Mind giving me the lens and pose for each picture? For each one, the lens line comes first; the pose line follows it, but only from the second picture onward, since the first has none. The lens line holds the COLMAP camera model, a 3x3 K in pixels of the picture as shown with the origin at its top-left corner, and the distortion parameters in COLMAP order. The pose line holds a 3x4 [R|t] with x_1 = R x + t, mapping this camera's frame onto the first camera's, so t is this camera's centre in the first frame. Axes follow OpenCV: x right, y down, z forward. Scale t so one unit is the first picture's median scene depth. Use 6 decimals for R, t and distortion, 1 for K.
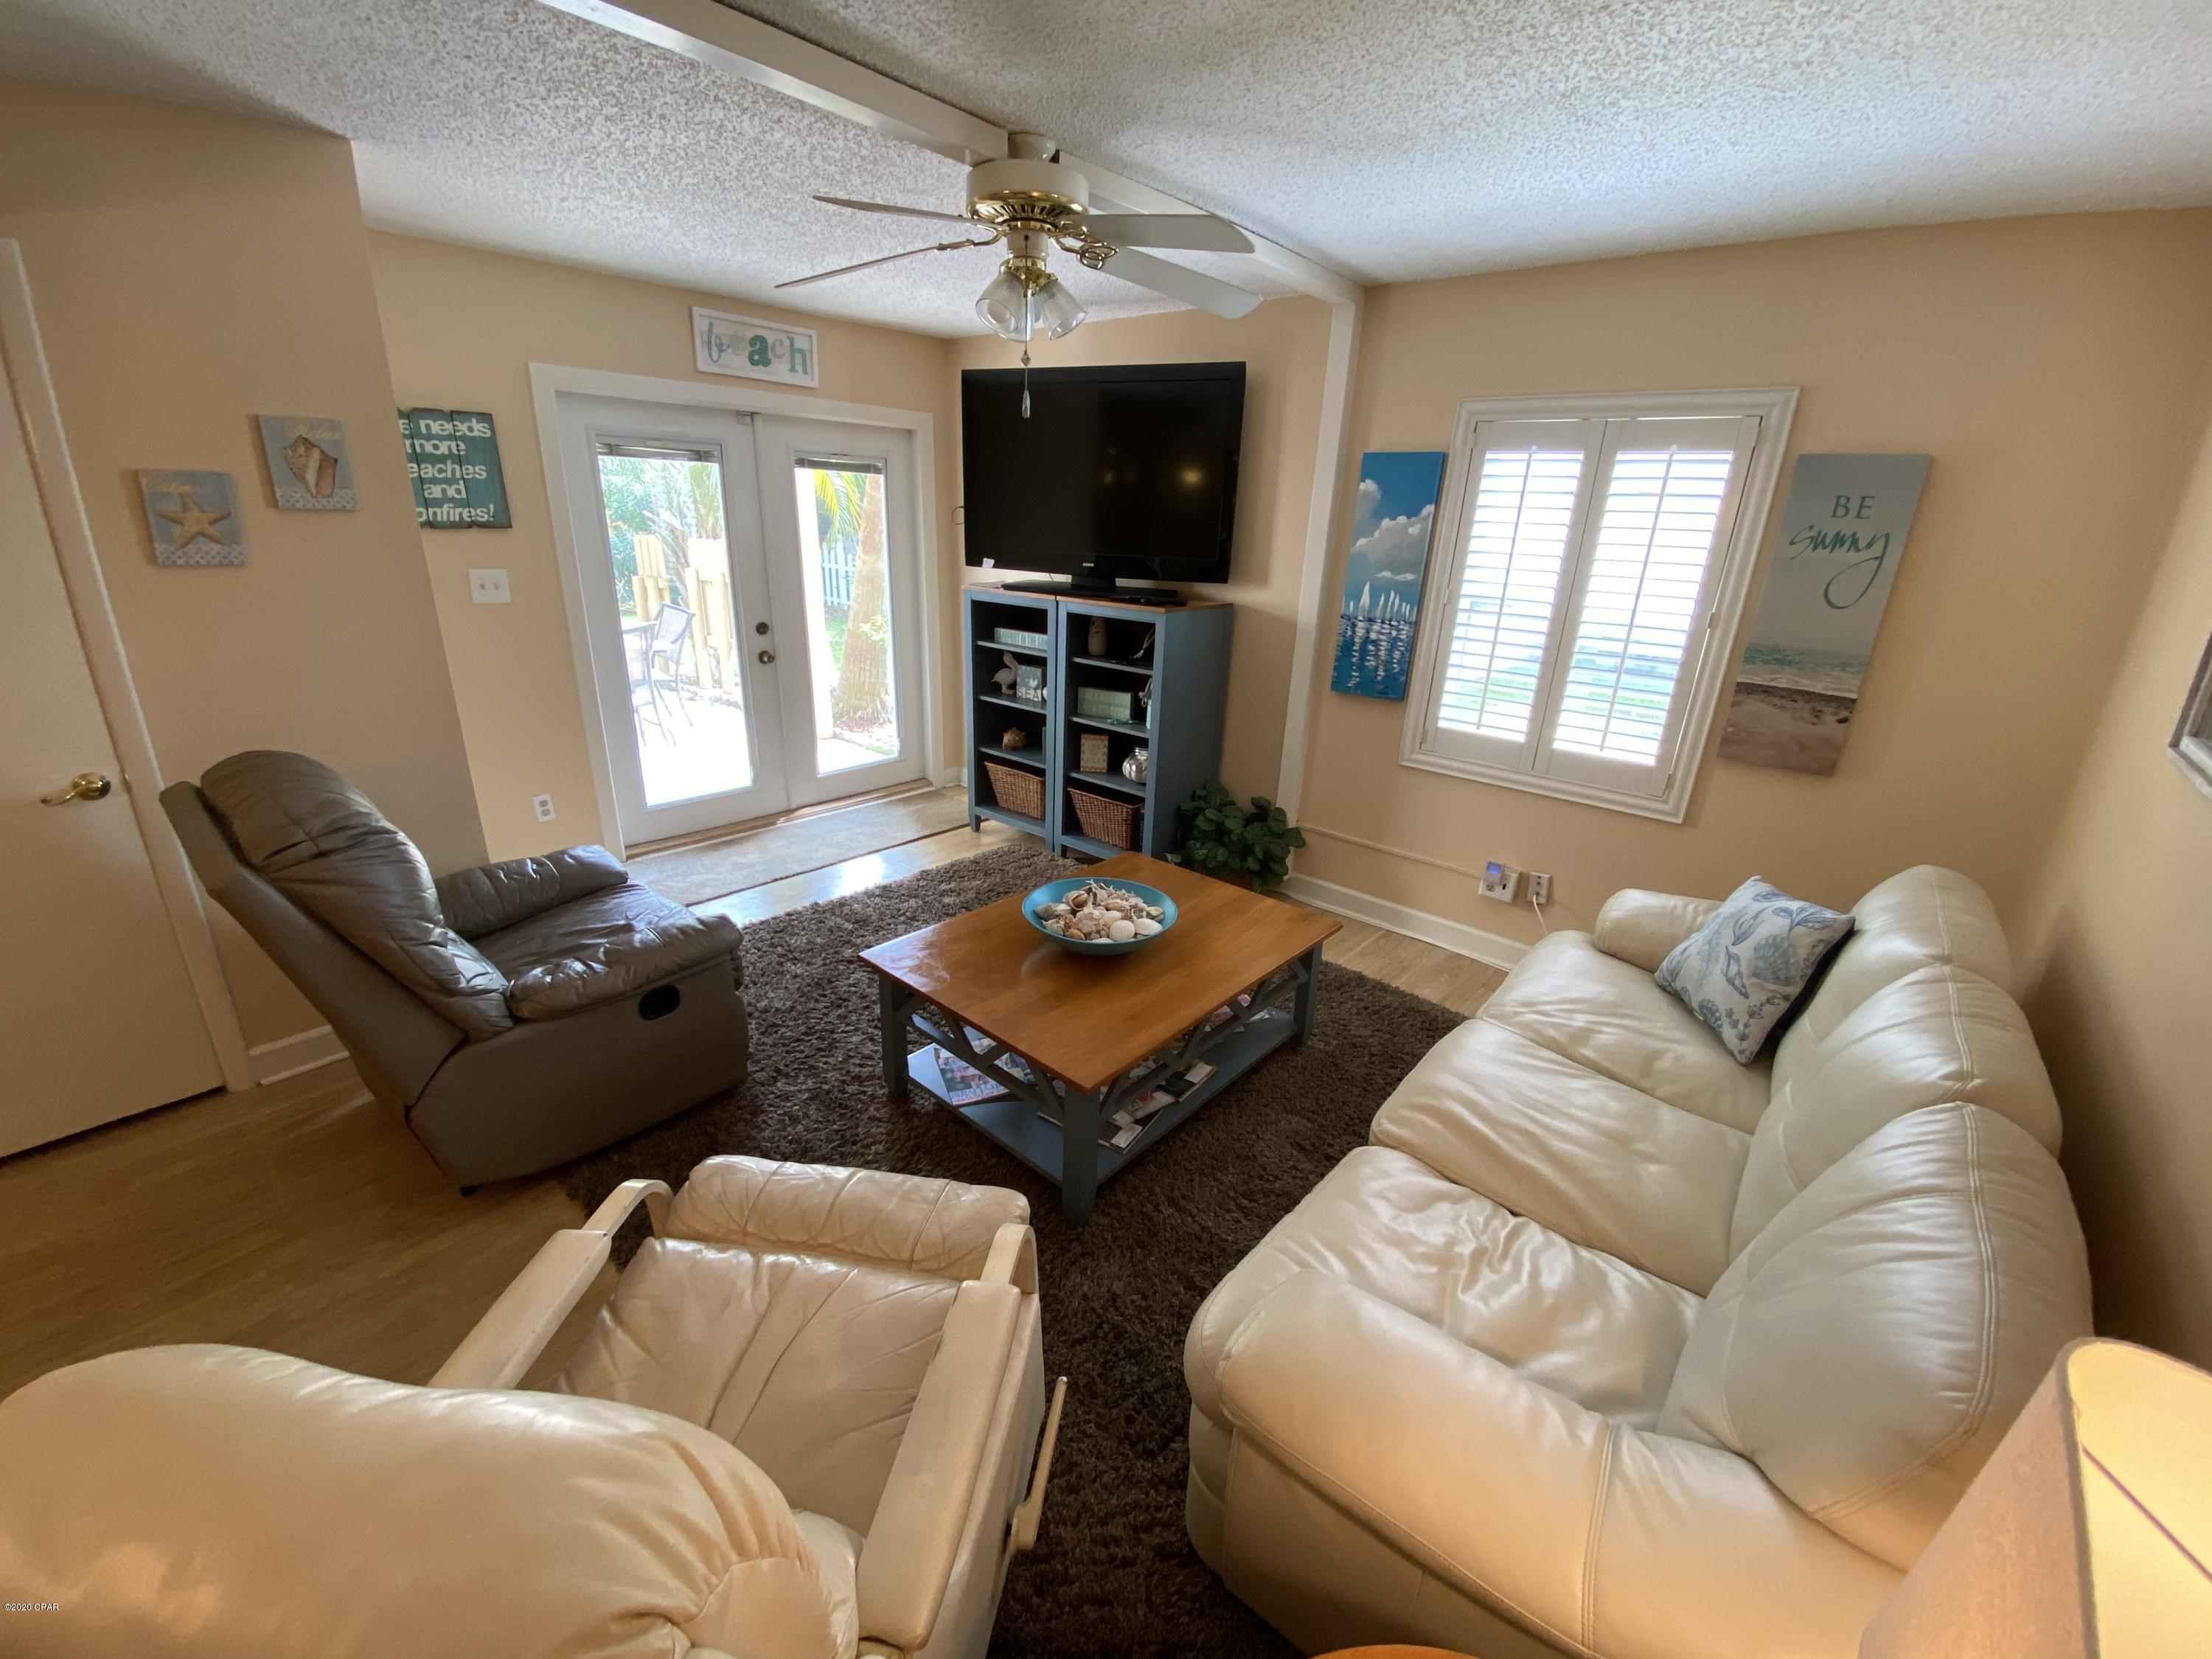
lens RADIAL K [[910.0, 0, 1083.4], [0, 910.0, 826.4], [0, 0, 1]] dist [0.010685, -0.005575]
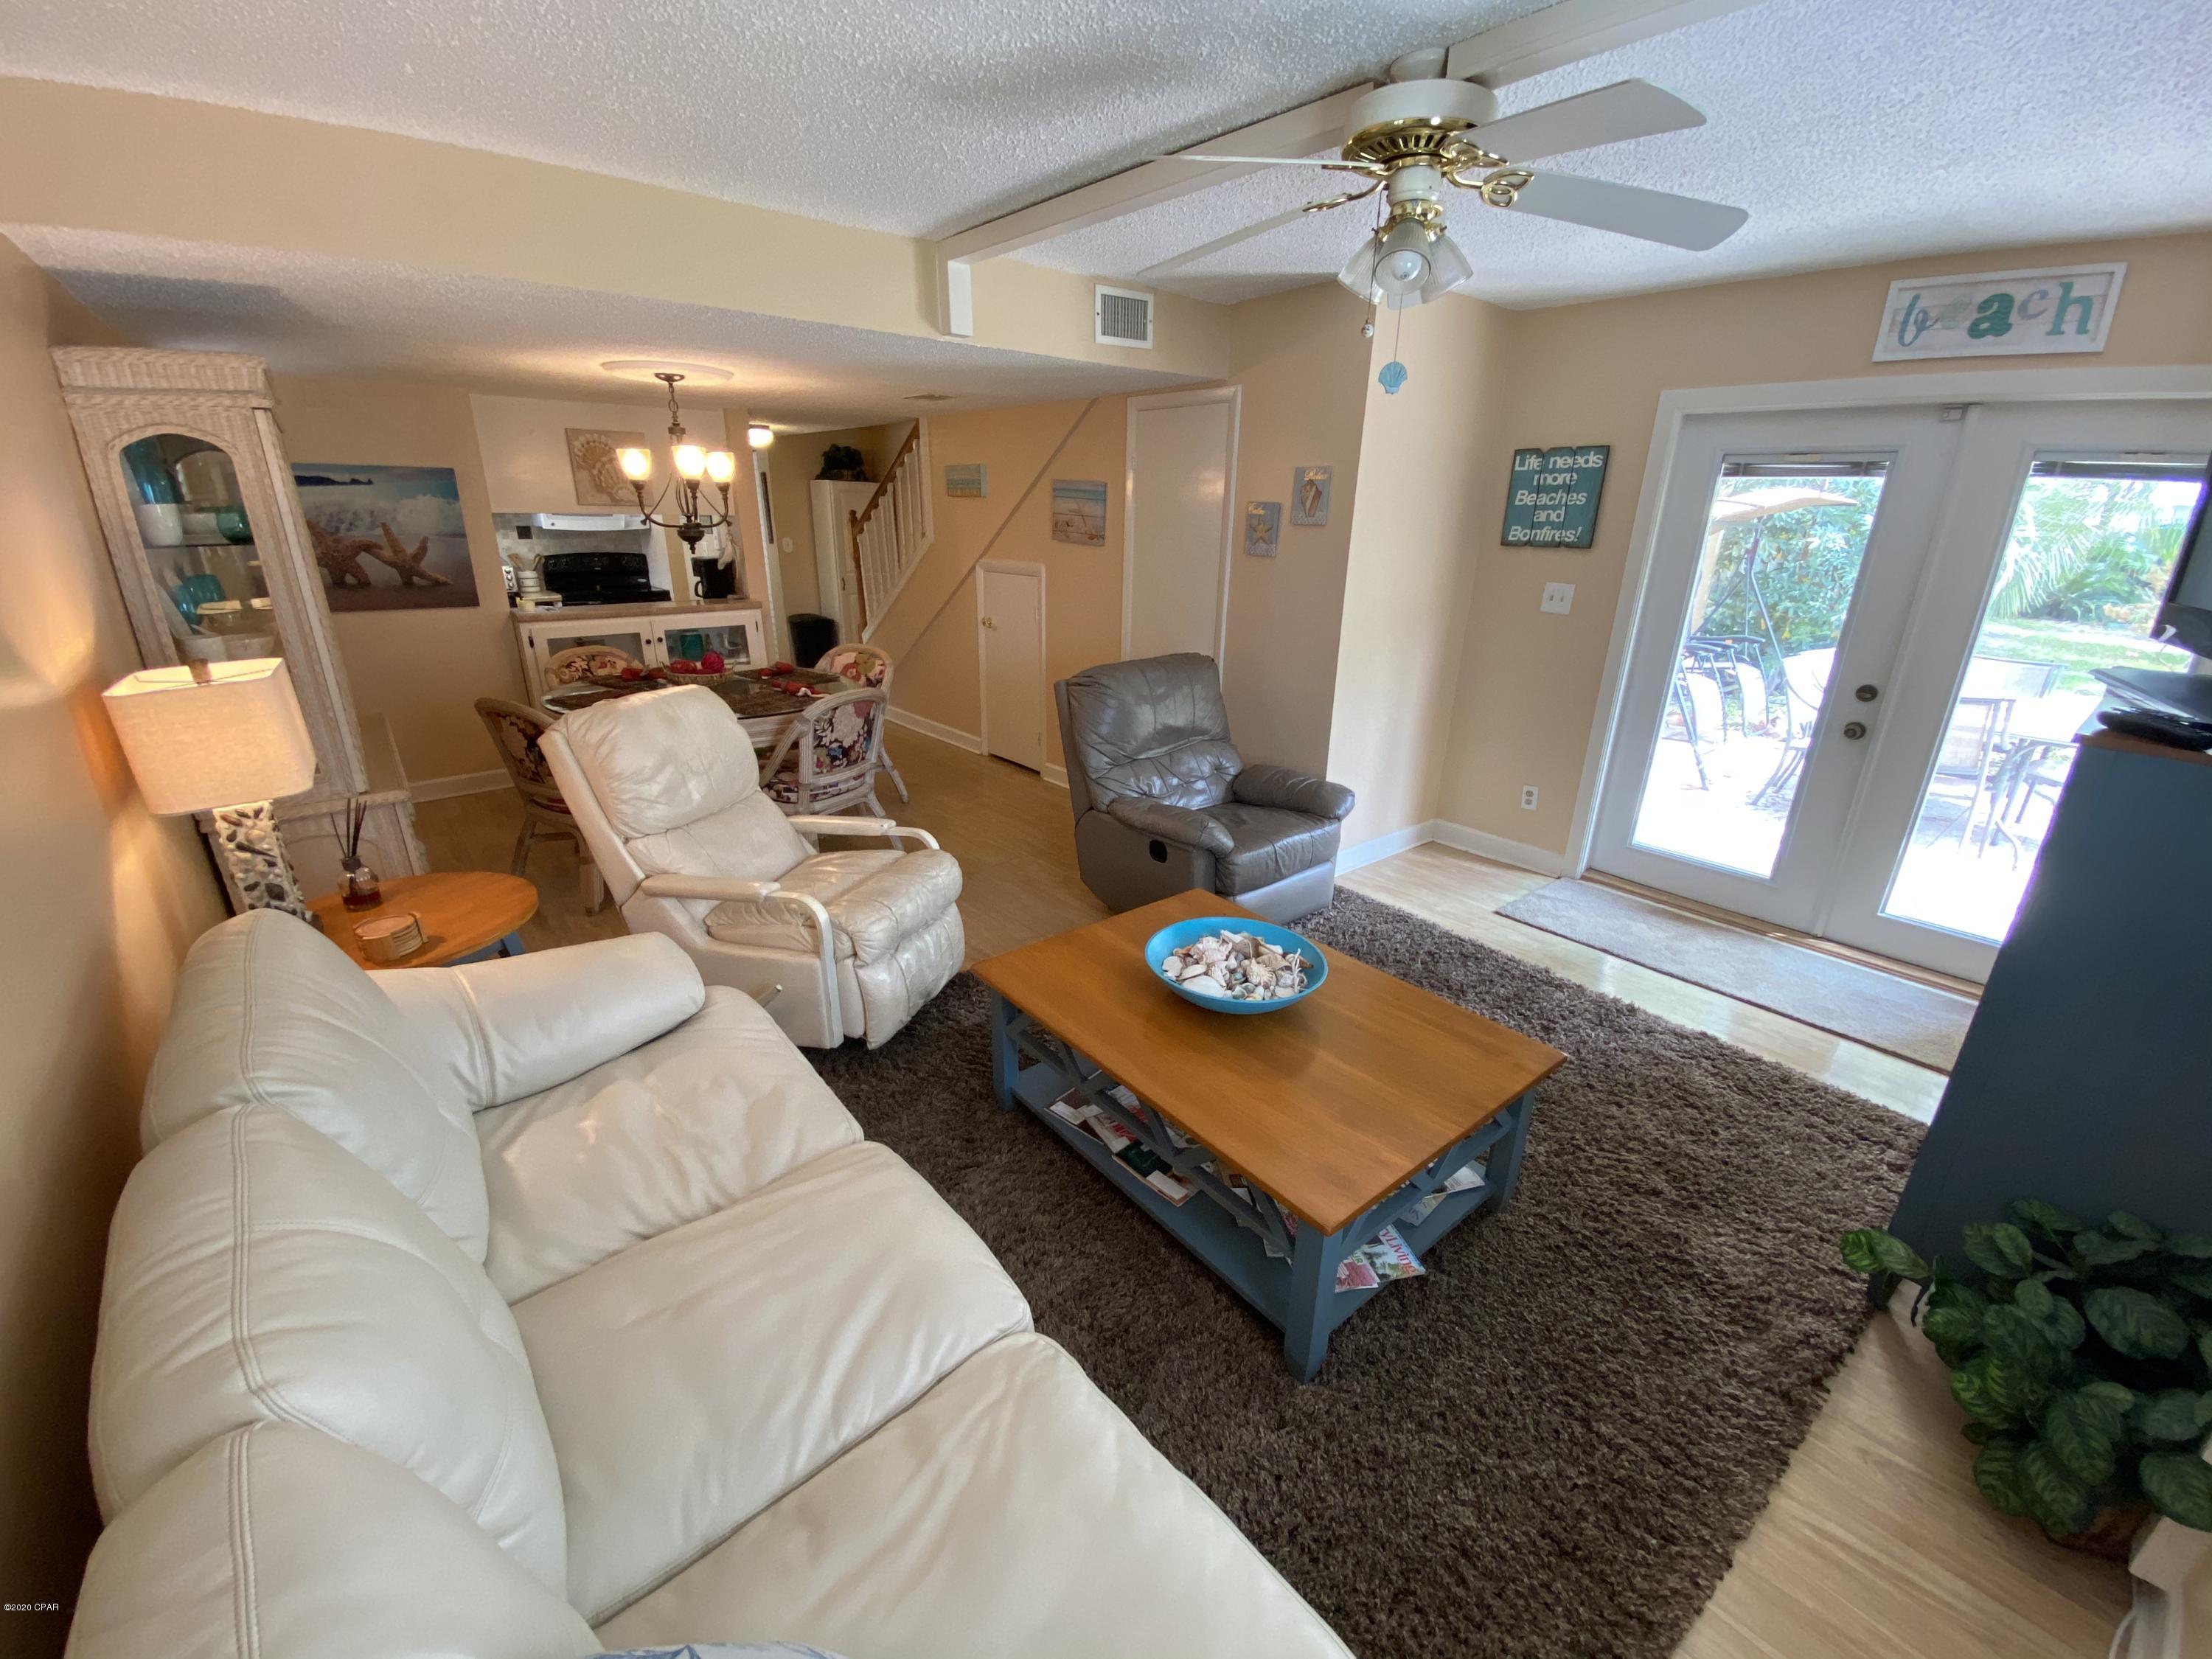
lens RADIAL K [[910.0, 0, 1111.1], [0, 910.0, 816.6], [0, 0, 1]] dist [0.010685, -0.005575]
pose [[-0.109953, 0.295691, -0.948935, 0.529864], [-0.351455, 0.881479, 0.315394, -0.172245], [0.929726, 0.368187, 0.007001, 0.532290]]
